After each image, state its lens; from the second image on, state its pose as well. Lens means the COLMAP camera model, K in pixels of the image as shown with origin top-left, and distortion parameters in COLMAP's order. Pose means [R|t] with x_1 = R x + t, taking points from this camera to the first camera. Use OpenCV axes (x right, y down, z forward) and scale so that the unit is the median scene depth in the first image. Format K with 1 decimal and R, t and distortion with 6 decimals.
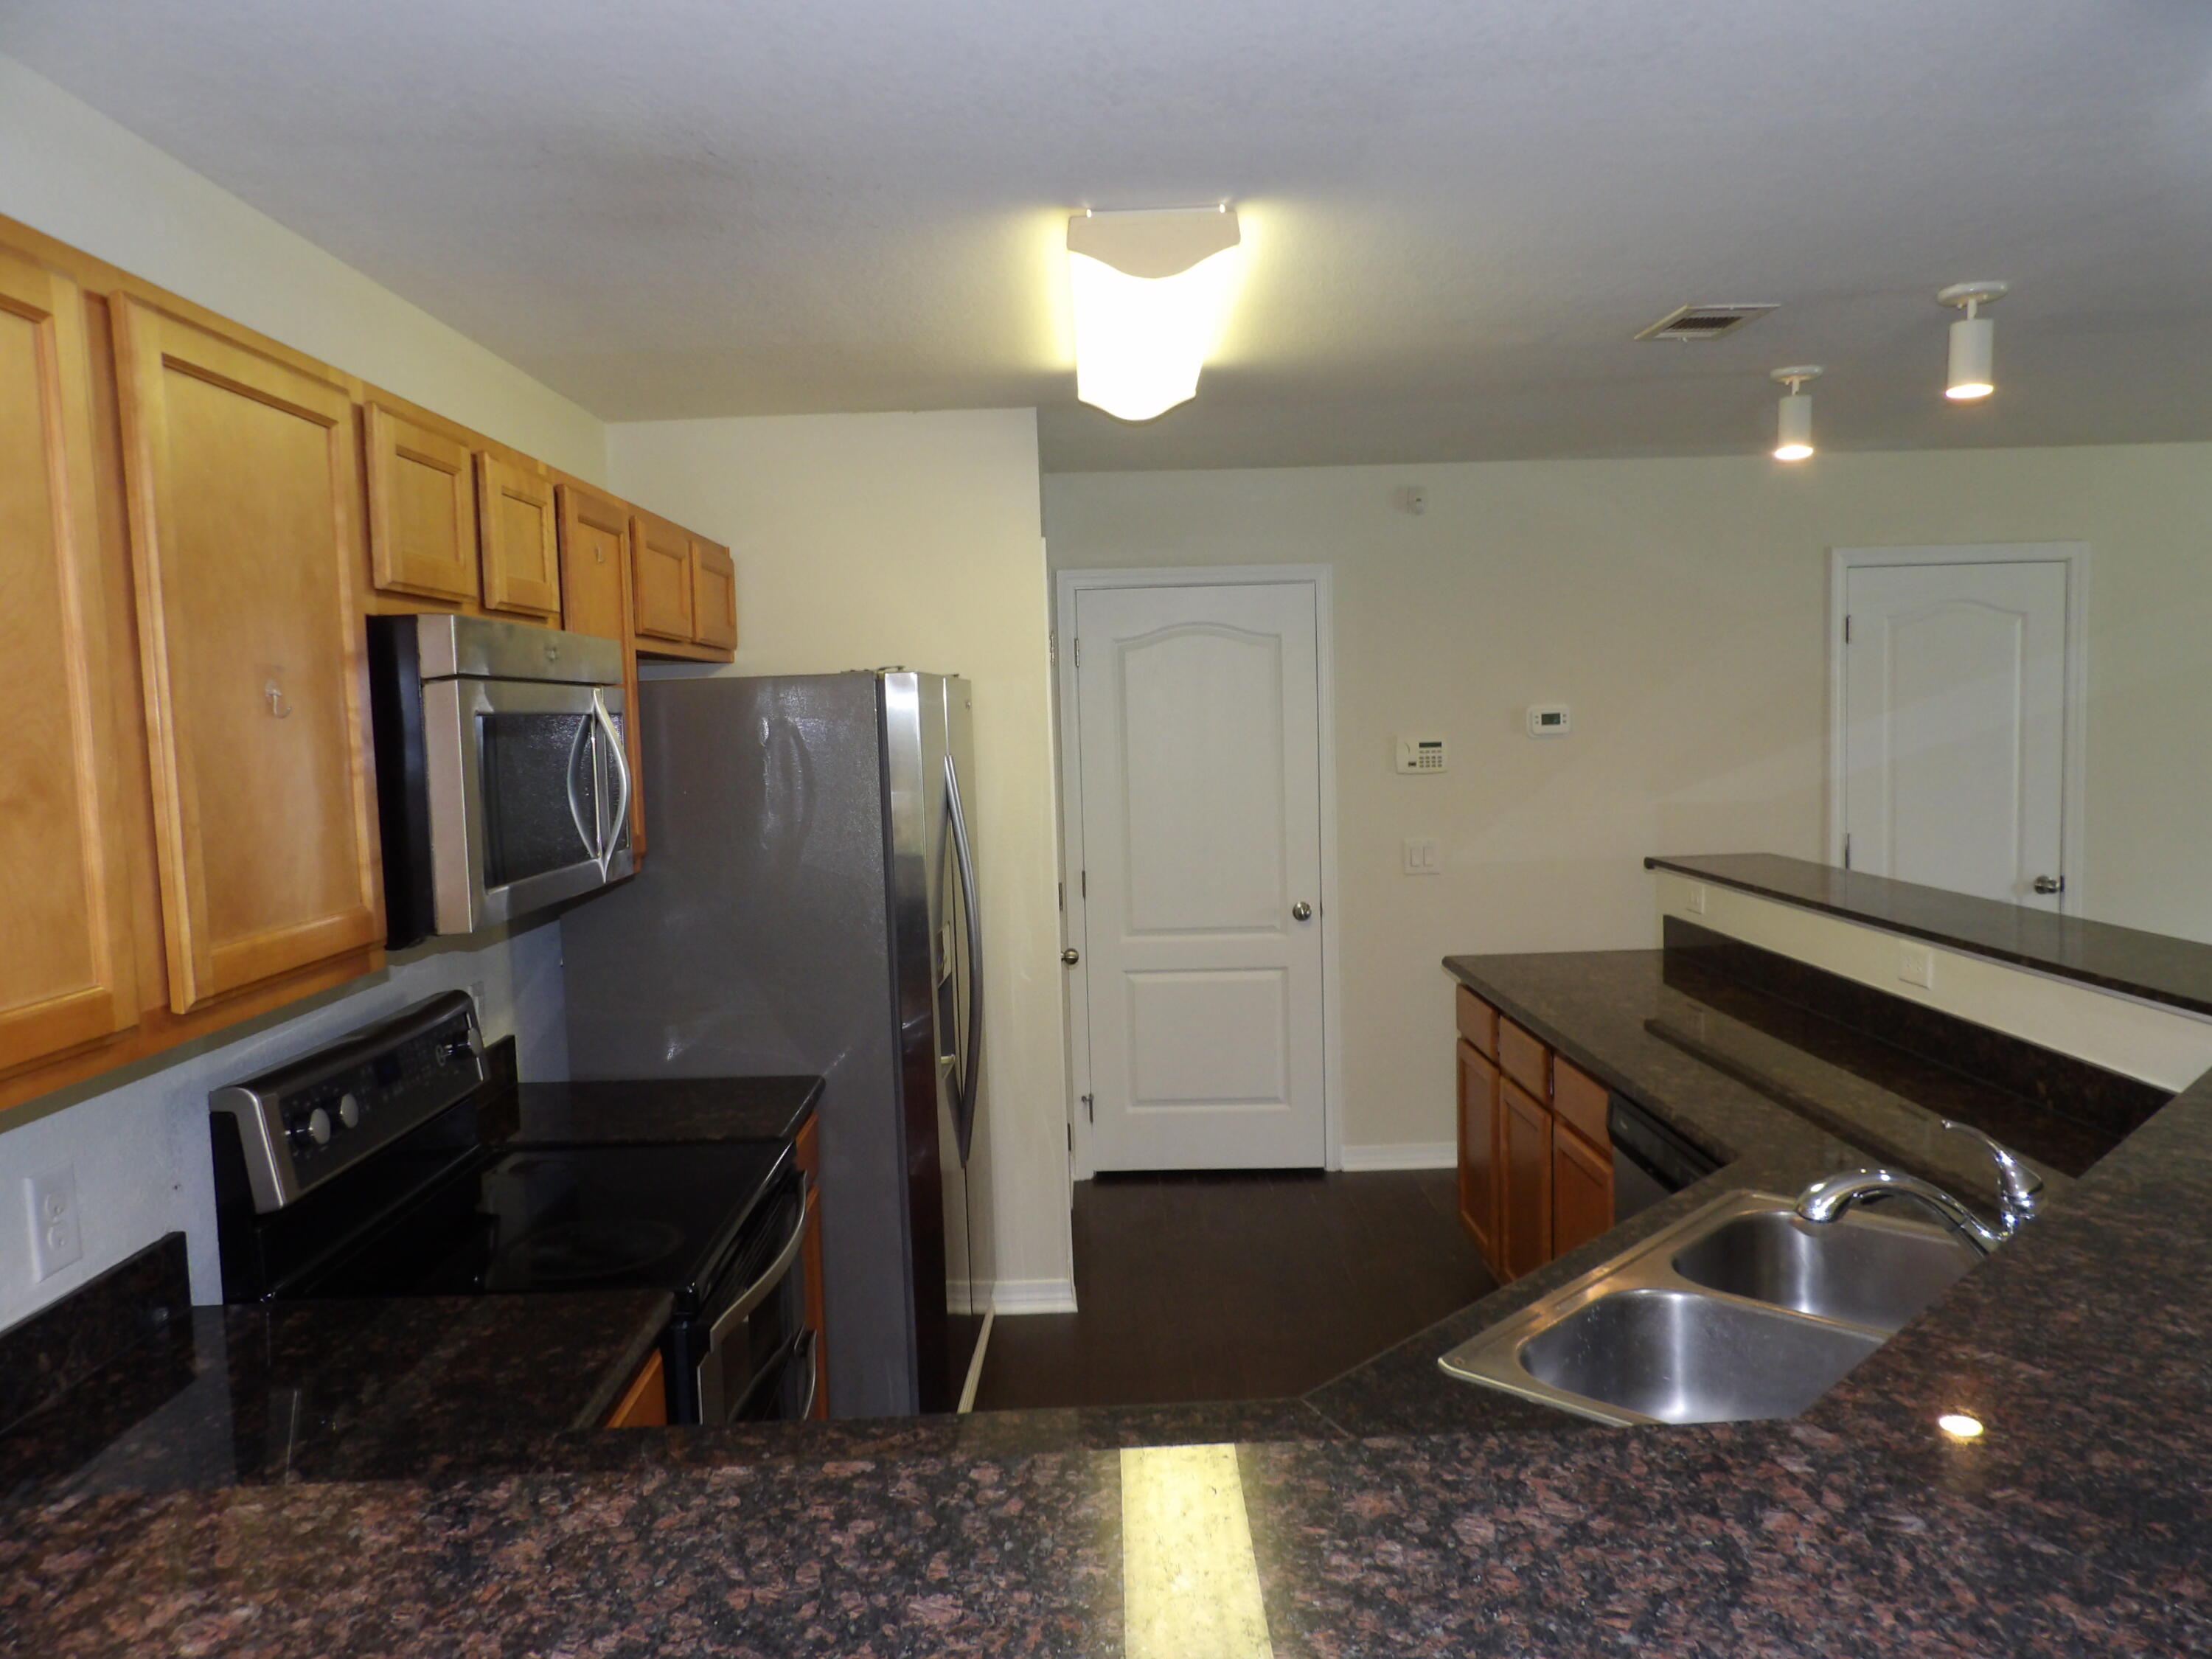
lens RADIAL K [[1576.8, 0, 1101.1], [0, 1576.8, 819.5], [0, 0, 1]] dist [0.004993, 0.008667]
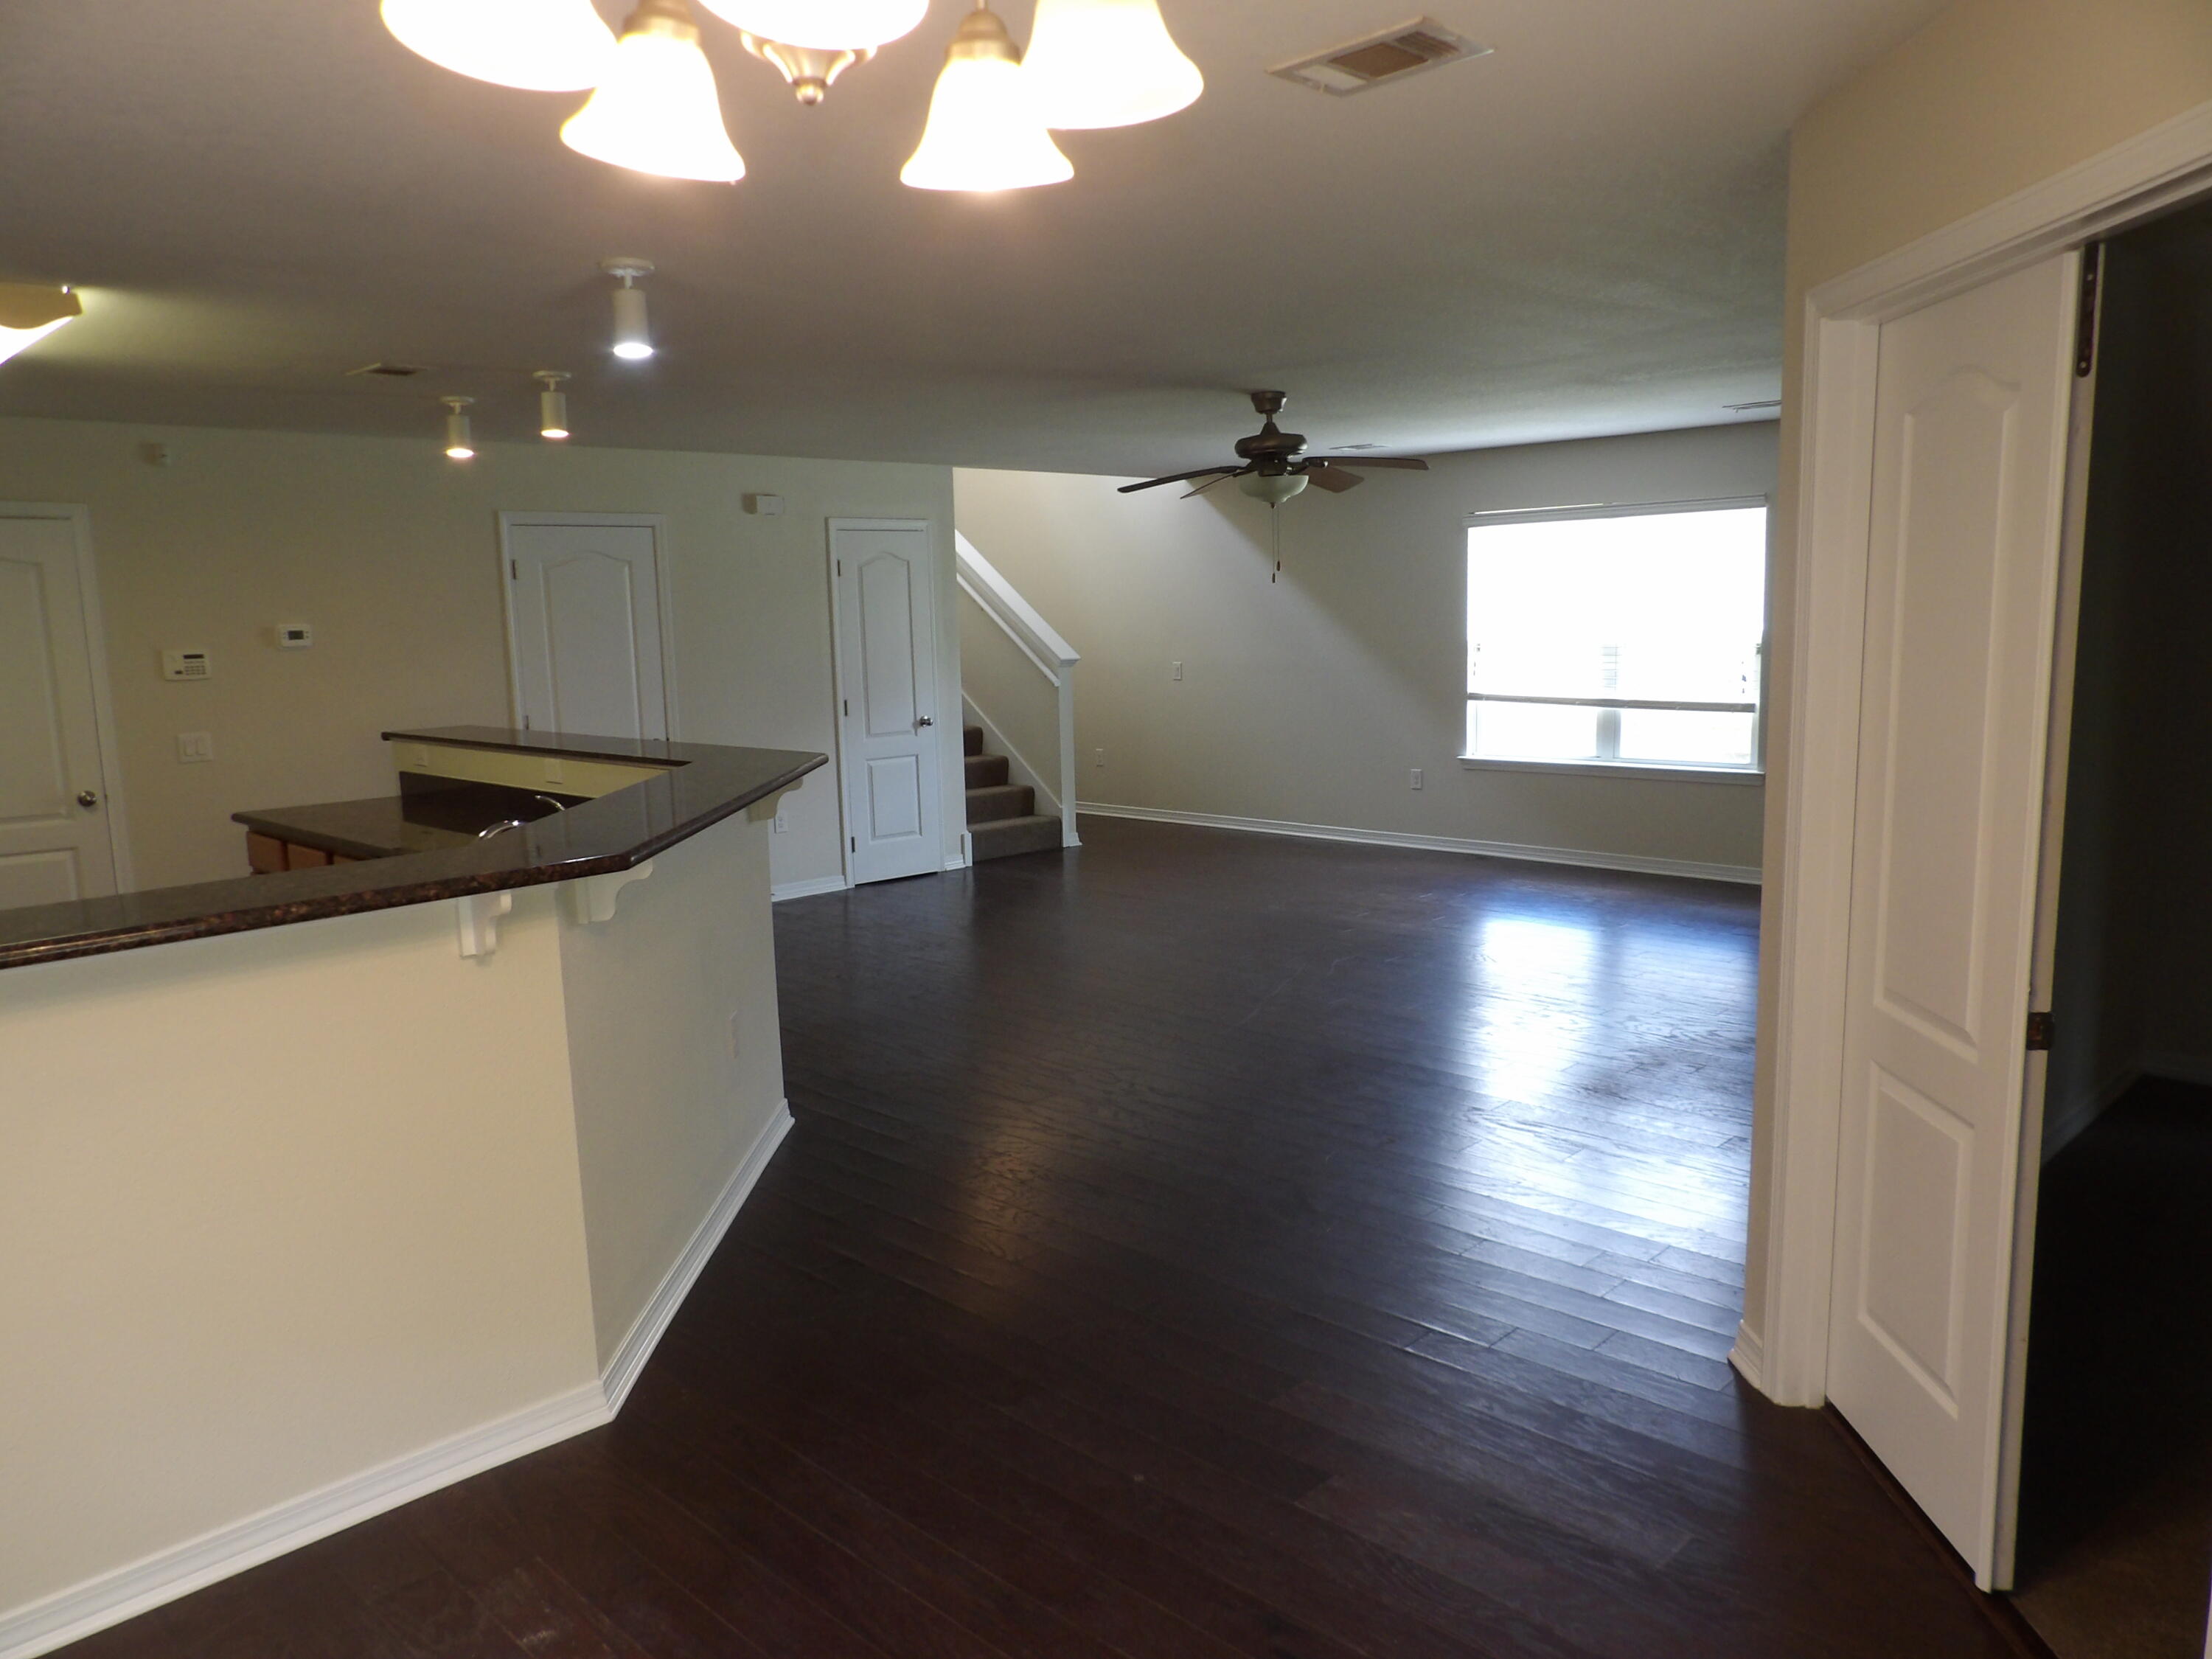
lens RADIAL K [[1576.8, 0, 1104.6], [0, 1576.8, 824.7], [0, 0, 1]] dist [0.004993, 0.008667]
pose [[0.718815, -0.091218, 0.689191, -0.146279], [0.057933, 0.995766, 0.071371, 0.037145], [-0.692783, -0.011376, 0.721056, -0.397964]]
